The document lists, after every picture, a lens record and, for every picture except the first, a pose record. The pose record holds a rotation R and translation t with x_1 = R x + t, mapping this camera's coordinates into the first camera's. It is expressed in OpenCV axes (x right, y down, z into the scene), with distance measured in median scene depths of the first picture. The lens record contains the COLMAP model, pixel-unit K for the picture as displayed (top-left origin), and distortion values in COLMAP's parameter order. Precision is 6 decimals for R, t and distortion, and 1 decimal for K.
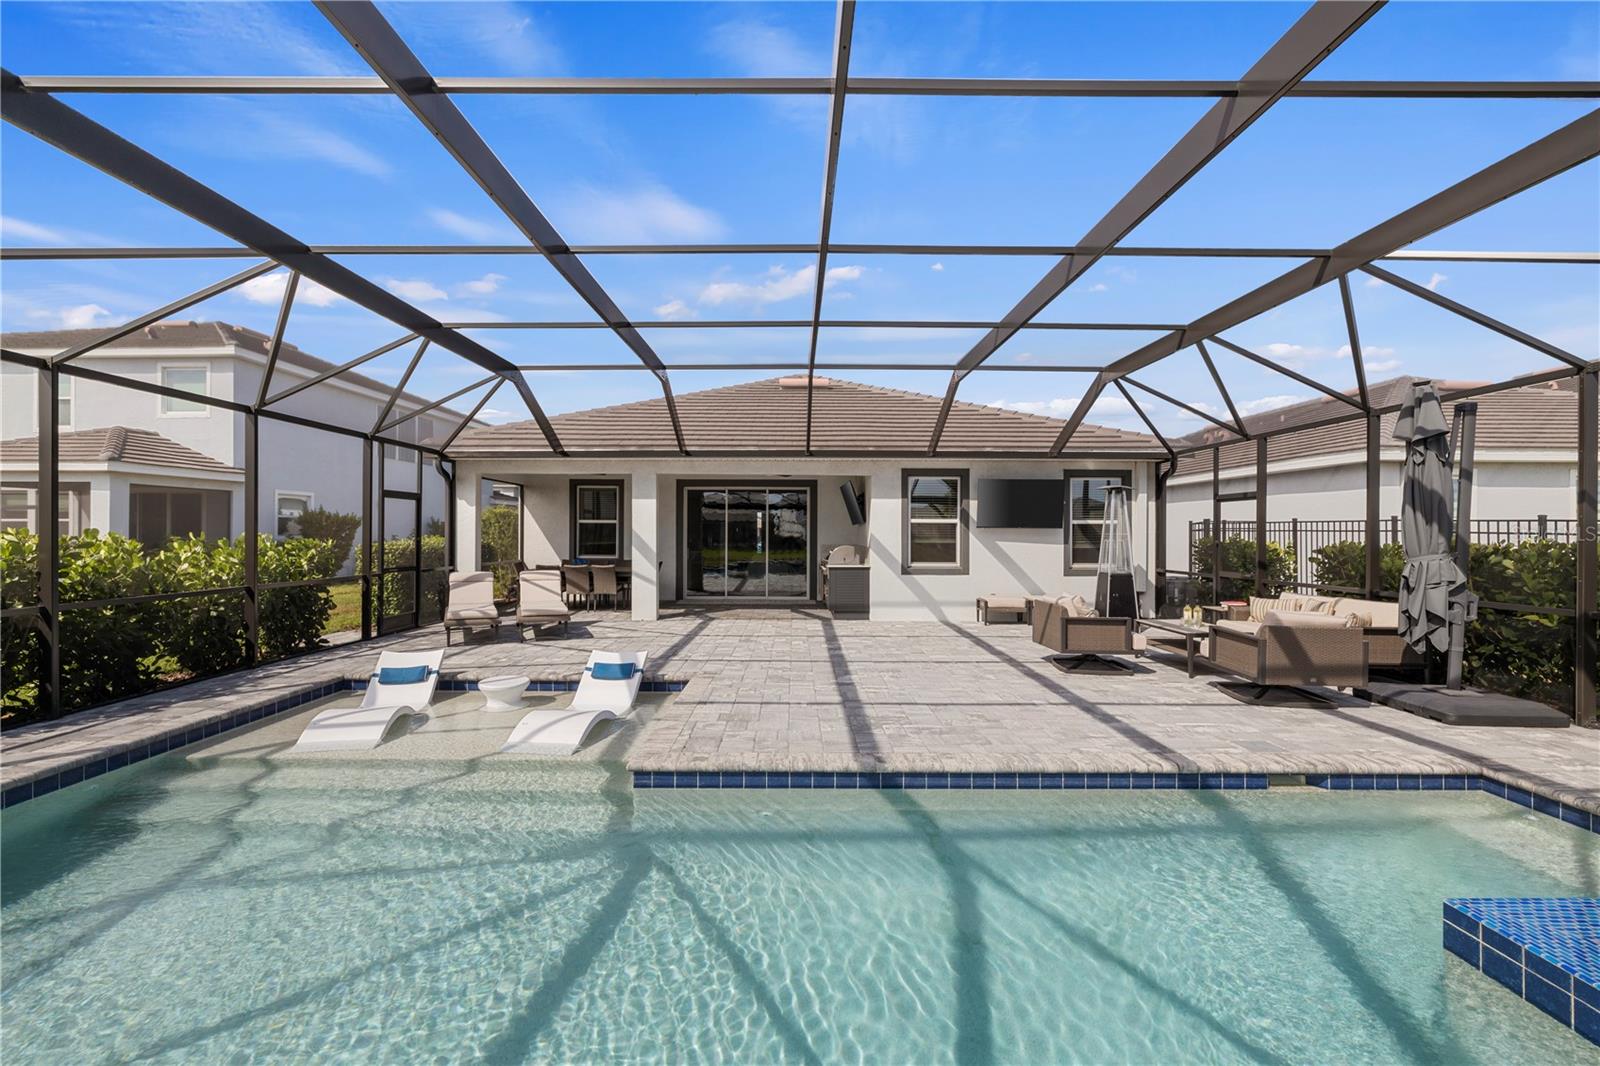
lens RADIAL K [[670.6, 0, 796.4], [0, 670.6, 533.0], [0, 0, 1]] dist [-0.000260, 0.000867]
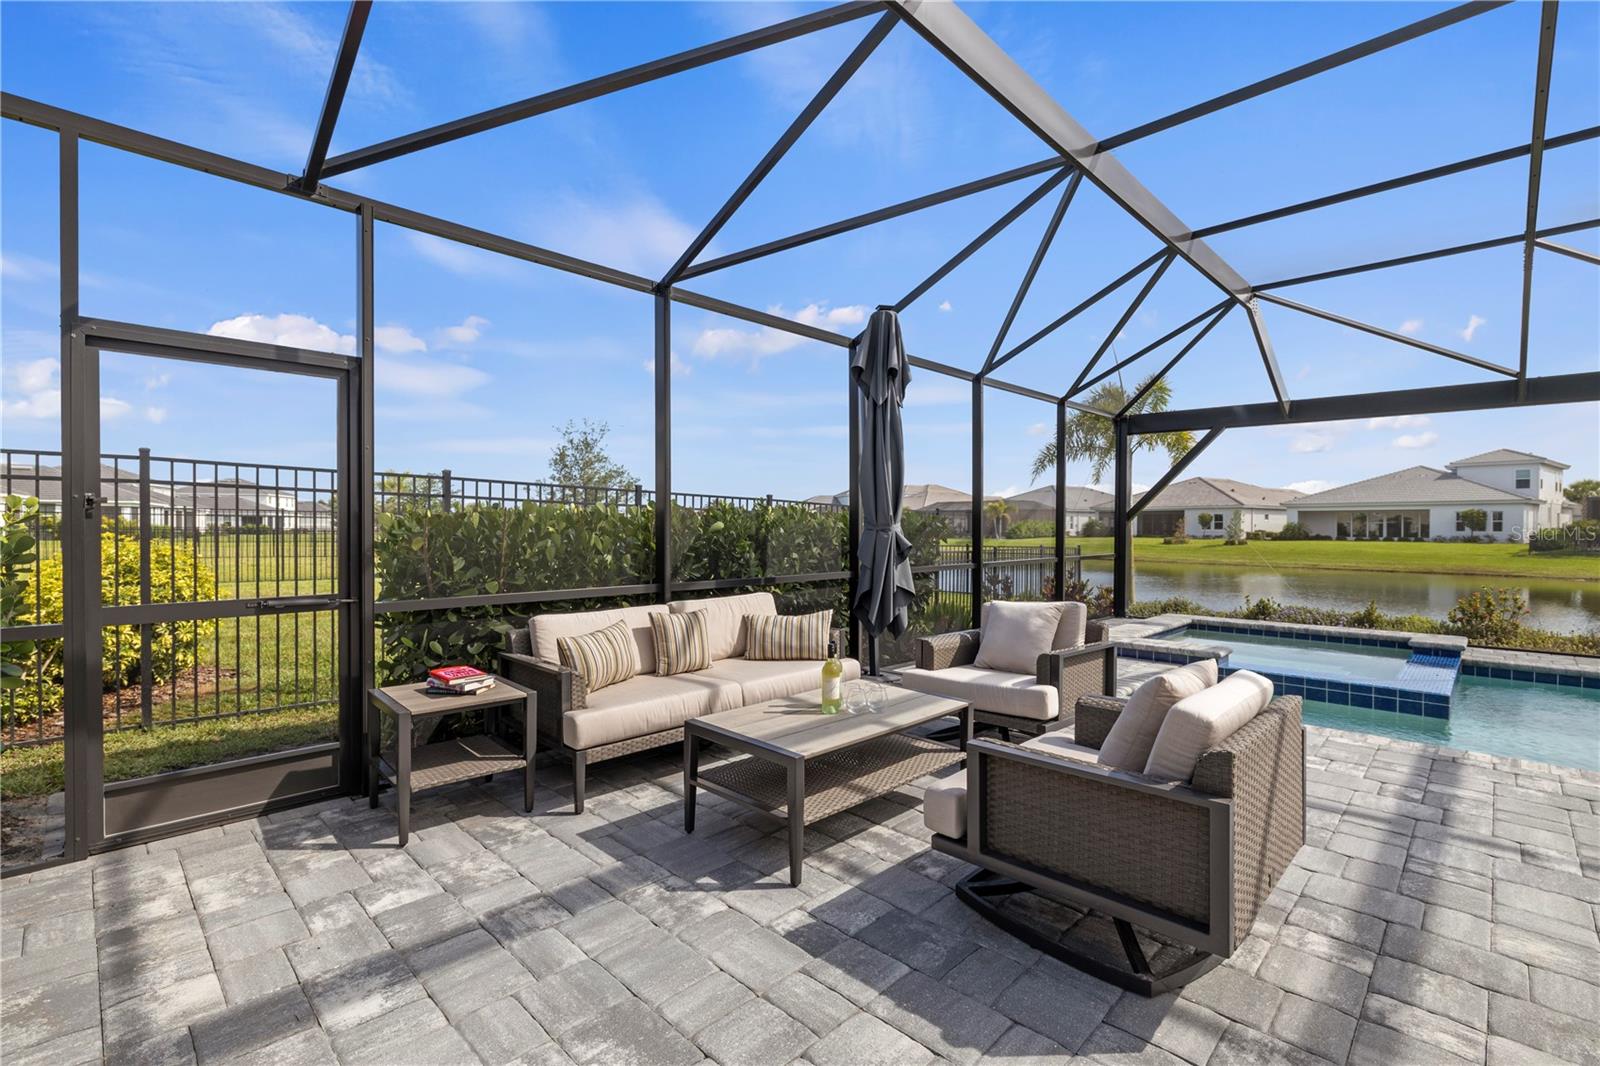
lens RADIAL K [[725.4, 0, 799.6], [0, 725.4, 528.9], [0, 0, 1]] dist [-0.004266, 0.002154]
pose [[-0.714842, -0.010072, 0.699213, 0.200026], [-0.005398, 0.999946, 0.008885, 0.018655], [-0.699265, 0.002577, -0.714858, 0.865722]]
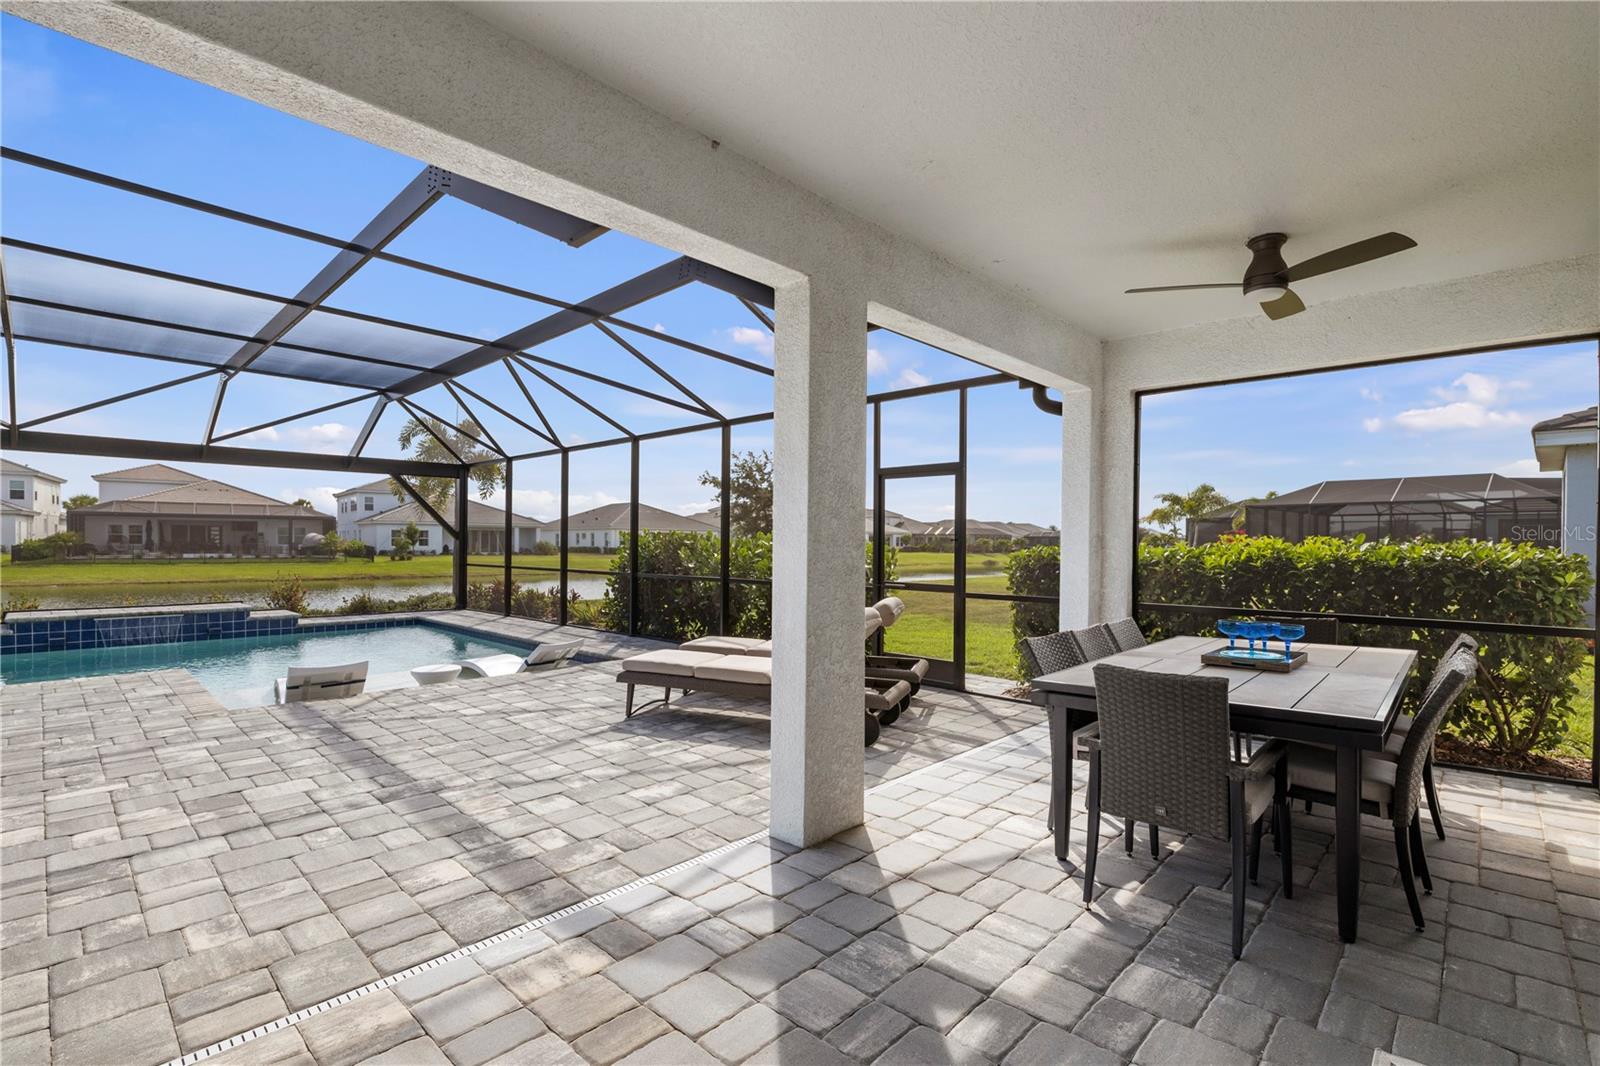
lens RADIAL K [[725.4, 0, 789.6], [0, 725.4, 553.8], [0, 0, 1]] dist [-0.004266, 0.002154]
pose [[-0.696055, 0.001346, -0.717987, -0.005621], [-0.011133, 0.999858, 0.012667, 0.012633], [0.717902, 0.016810, -0.695941, 1.208900]]
